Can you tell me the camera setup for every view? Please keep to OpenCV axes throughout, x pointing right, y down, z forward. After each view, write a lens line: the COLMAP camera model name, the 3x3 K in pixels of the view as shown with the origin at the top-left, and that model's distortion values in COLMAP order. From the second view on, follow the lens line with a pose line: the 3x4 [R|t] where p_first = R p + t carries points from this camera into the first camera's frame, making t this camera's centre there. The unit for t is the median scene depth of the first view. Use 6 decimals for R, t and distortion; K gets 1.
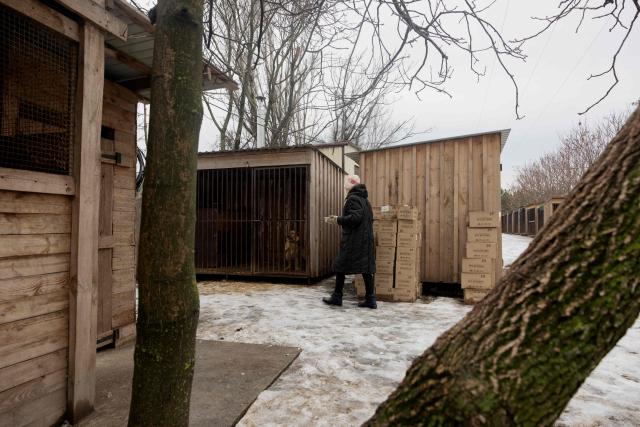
lens RADIAL K [[409.6, 0, 320.0], [0, 409.6, 213.5], [0, 0, 1]] dist [-0.001680, -0.000033]
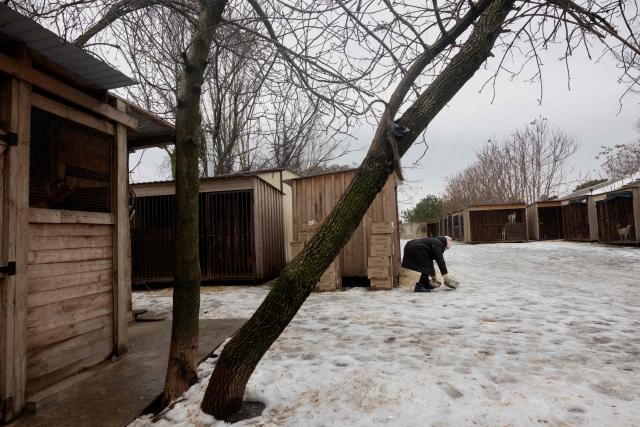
lens RADIAL K [[409.6, 0, 320.0], [0, 409.6, 213.5], [0, 0, 1]] dist [-0.001680, -0.000033]
pose [[0.990976, -0.033280, 0.129840, 0.014237], [0.037147, 0.998932, -0.027470, -0.003900], [-0.128787, 0.032046, 0.991154, -0.319284]]
